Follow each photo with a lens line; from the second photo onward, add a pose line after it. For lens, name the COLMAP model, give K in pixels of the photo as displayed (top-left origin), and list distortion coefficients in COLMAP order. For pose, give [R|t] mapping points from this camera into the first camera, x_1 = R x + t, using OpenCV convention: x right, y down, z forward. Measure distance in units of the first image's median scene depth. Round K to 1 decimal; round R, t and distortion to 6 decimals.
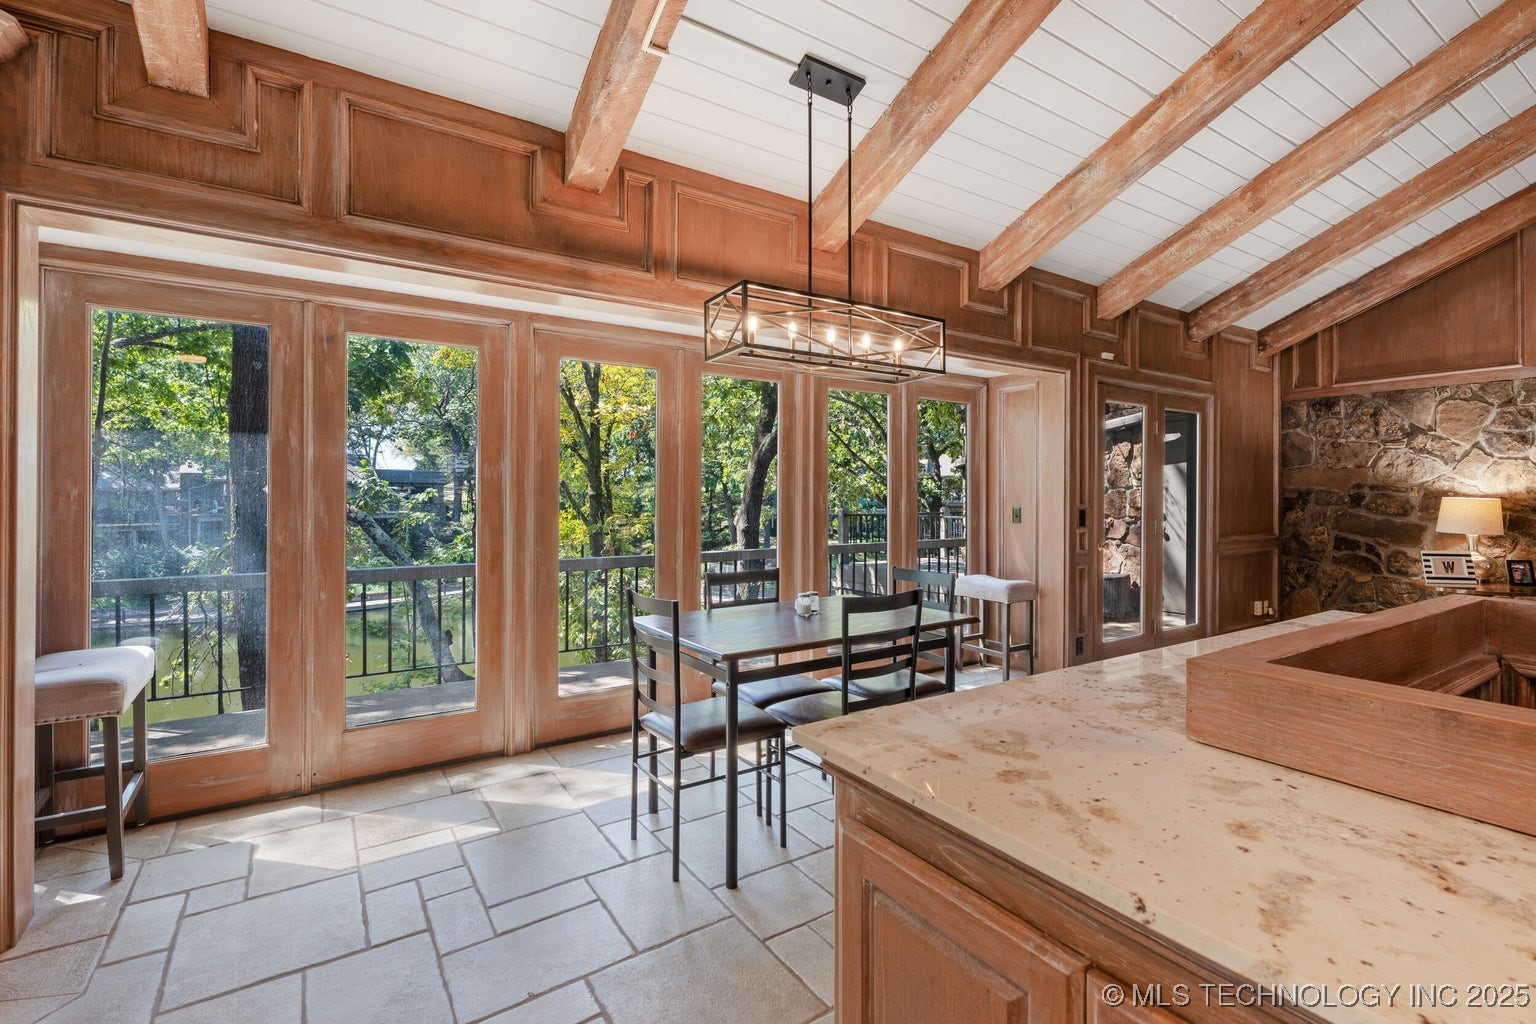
lens RADIAL K [[690.0, 0, 770.5], [0, 690.0, 493.5], [0, 0, 1]] dist [-0.001747, -0.000439]
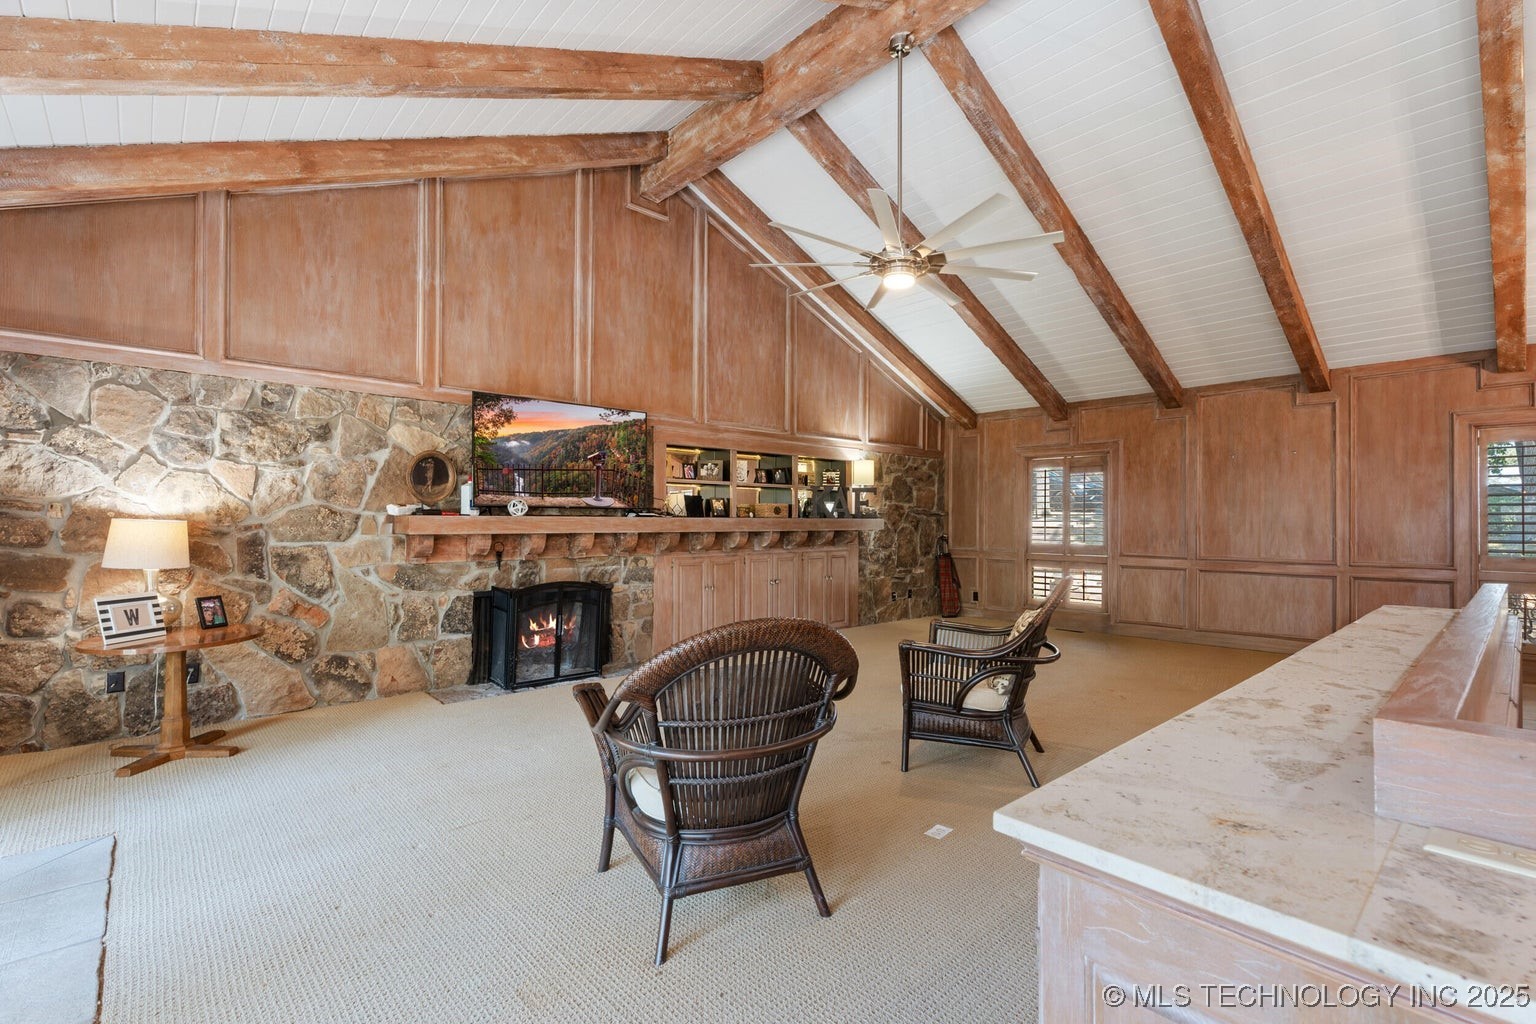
lens RADIAL K [[691.8, 0, 771.7], [0, 691.8, 515.6], [0, 0, 1]] dist [0.001017, -0.000130]
pose [[-0.158028, 0.008350, 0.987399, 0.170588], [-0.007866, 0.999922, -0.009715, 0.004005], [-0.987403, -0.009302, -0.157950, 0.451094]]
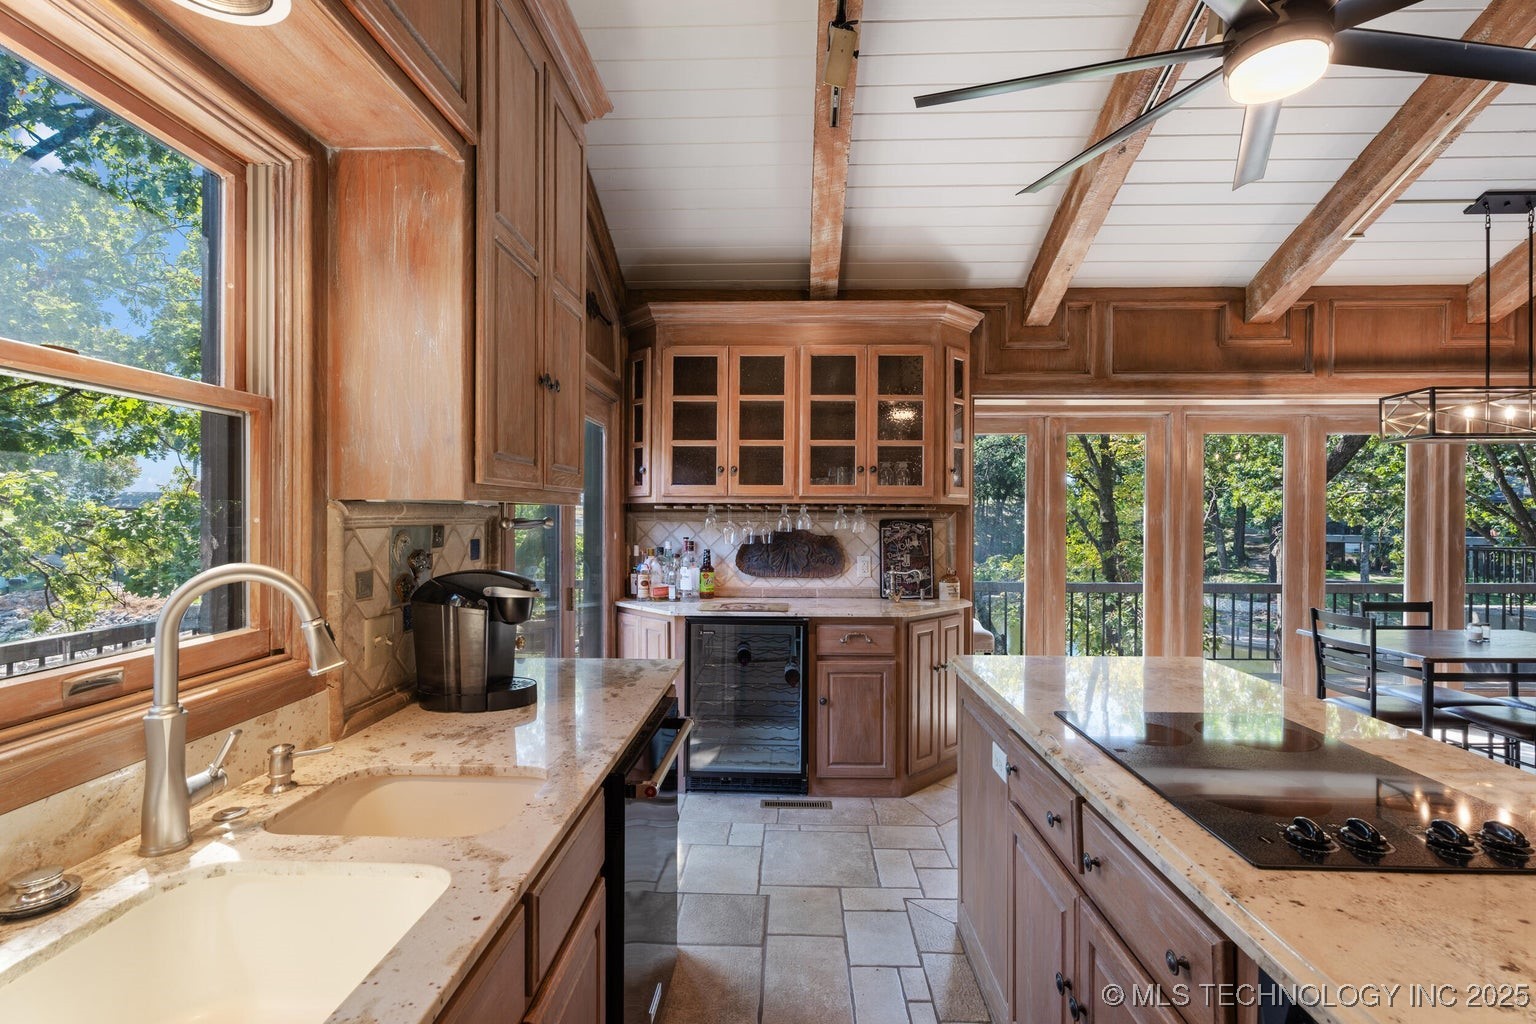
lens RADIAL K [[691.8, 0, 771.7], [0, 691.8, 515.6], [0, 0, 1]] dist [0.001017, -0.000130]
pose [[0.816626, -0.001275, -0.577166, -0.145466], [0.002514, 0.999996, 0.001347, -0.027762], [0.577162, -0.002551, 0.816626, -0.399750]]
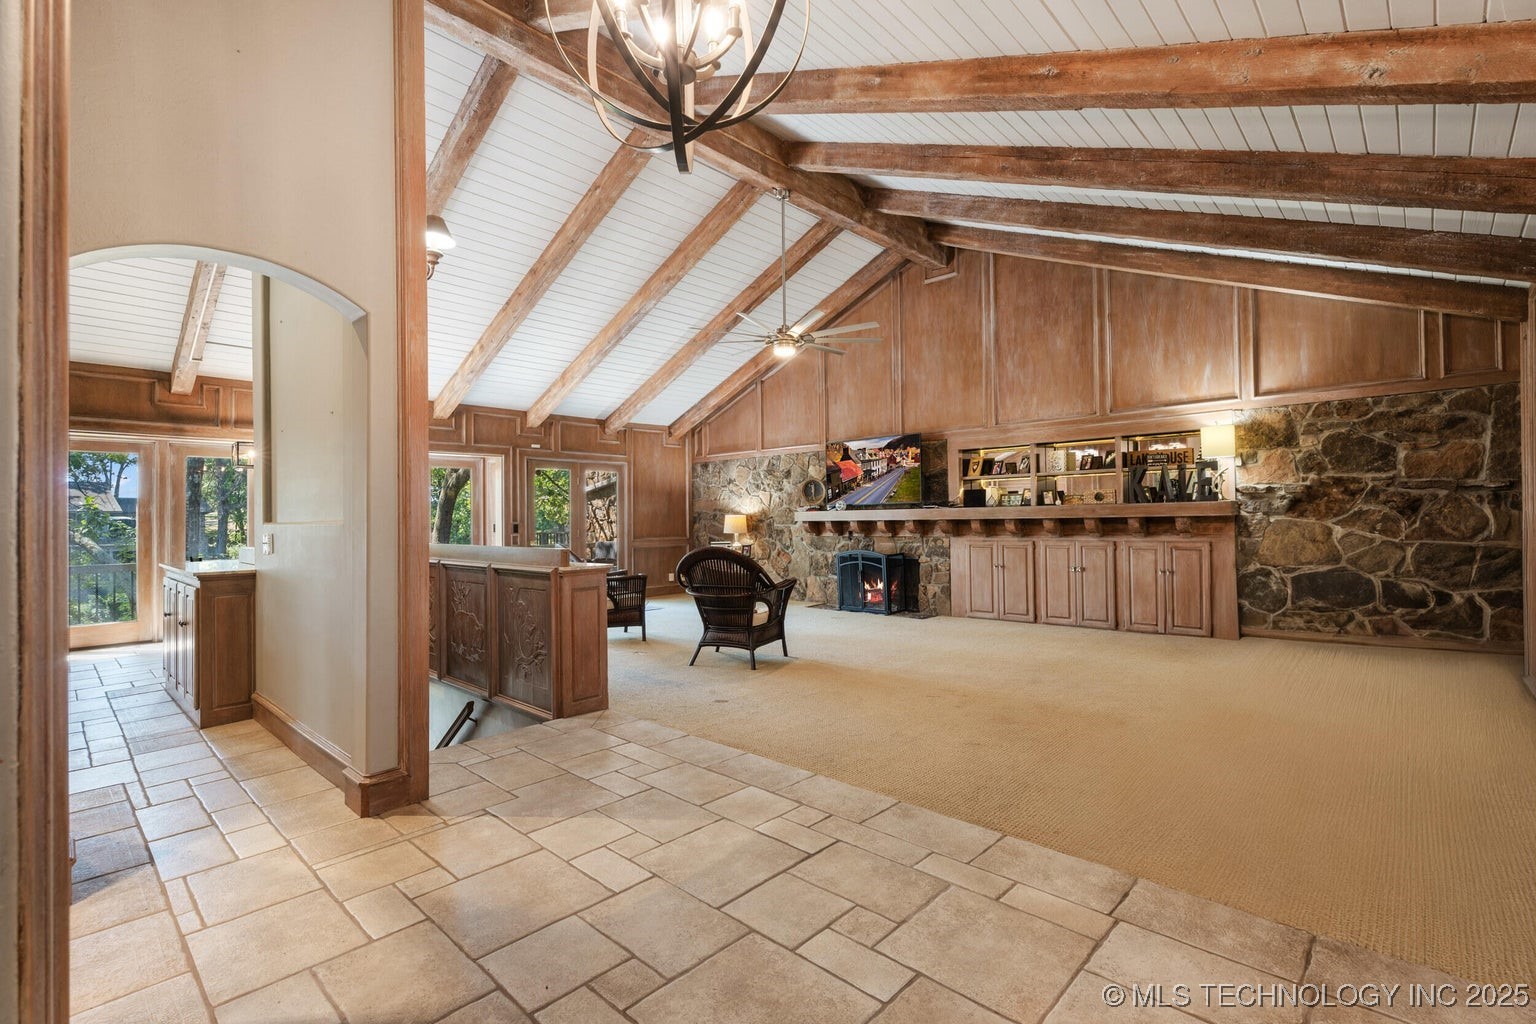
lens RADIAL K [[691.8, 0, 771.7], [0, 691.8, 515.6], [0, 0, 1]] dist [0.001017, -0.000130]
pose [[0.973119, -0.013741, 0.229893, 0.646200], [0.014151, 0.999900, -0.000134, 0.008225], [-0.229868, 0.003384, 0.973216, -1.006465]]
